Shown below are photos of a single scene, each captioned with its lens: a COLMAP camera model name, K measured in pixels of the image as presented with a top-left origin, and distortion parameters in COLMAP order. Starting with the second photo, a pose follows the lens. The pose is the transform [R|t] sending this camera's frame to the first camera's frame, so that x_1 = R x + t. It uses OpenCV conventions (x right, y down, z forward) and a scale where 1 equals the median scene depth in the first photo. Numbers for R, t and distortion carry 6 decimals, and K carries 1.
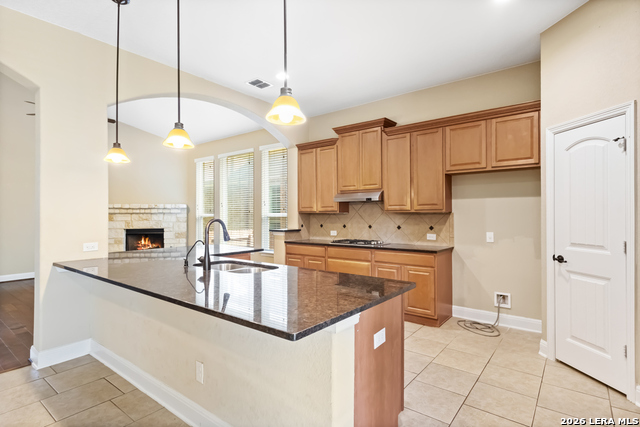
lens RADIAL K [[324.7, 0, 319.6], [0, 324.7, 214.0], [0, 0, 1]] dist [0.009434, -0.001646]
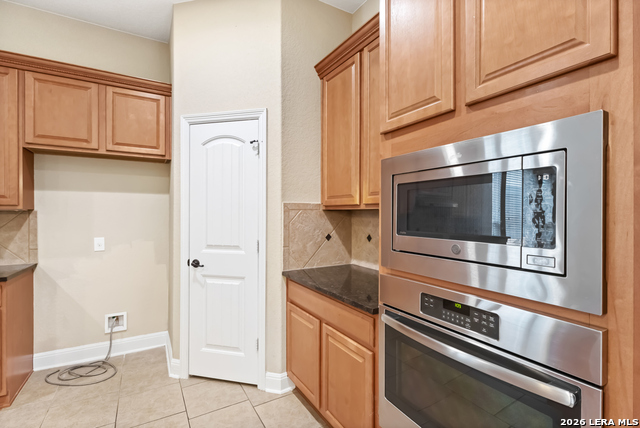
lens RADIAL K [[297.7, 0, 315.8], [0, 297.7, 214.5], [0, 0, 1]] dist [0.002388, 0.001675]
pose [[0.366601, 0.002862, 0.930374, 0.064907], [-0.005468, 0.999985, -0.000922, 0.000723], [-0.930362, -0.004750, 0.366611, 0.281562]]
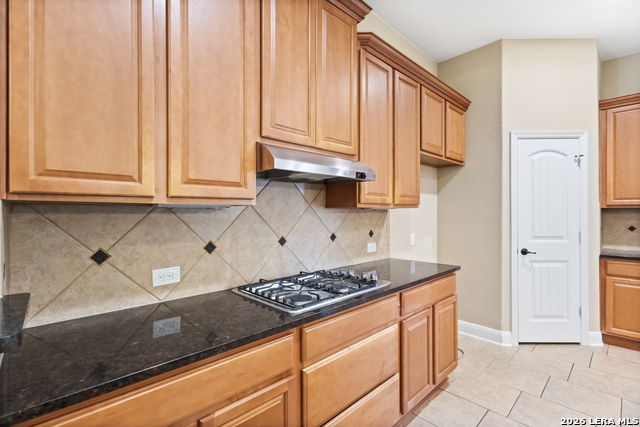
lens RADIAL K [[297.7, 0, 321.2], [0, 297.7, 212.5], [0, 0, 1]] dist [0.002388, 0.001675]
pose [[0.132241, 0.004139, 0.991209, -0.271235], [0.000808, 0.999991, -0.004283, 0.005416], [-0.991217, 0.001367, 0.132236, 1.135565]]
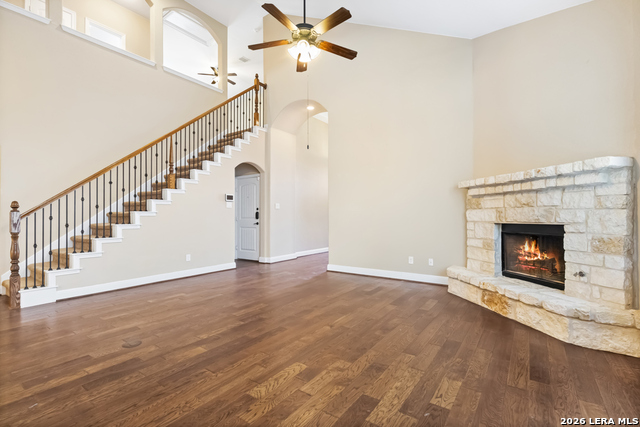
lens RADIAL K [[297.7, 0, 319.1], [0, 297.7, 212.5], [0, 0, 1]] dist [0.002388, 0.001675]
pose [[0.063636, -0.008109, -0.997940, -0.245033], [0.004834, 0.999958, -0.007817, 0.061501], [0.997961, -0.004327, 0.063672, 1.354819]]
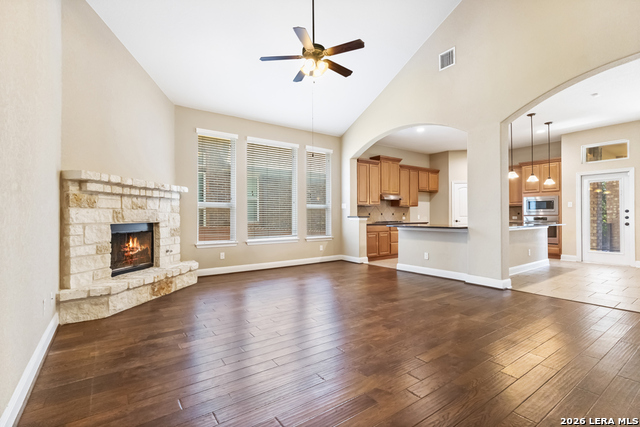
lens RADIAL K [[297.7, 0, 316.7], [0, 297.7, 216.0], [0, 0, 1]] dist [0.002388, 0.001675]
pose [[0.282453, 0.004325, 0.959271, -1.922009], [0.002459, 0.999983, -0.005233, 0.072562], [-0.959278, 0.003836, 0.282438, 1.108722]]
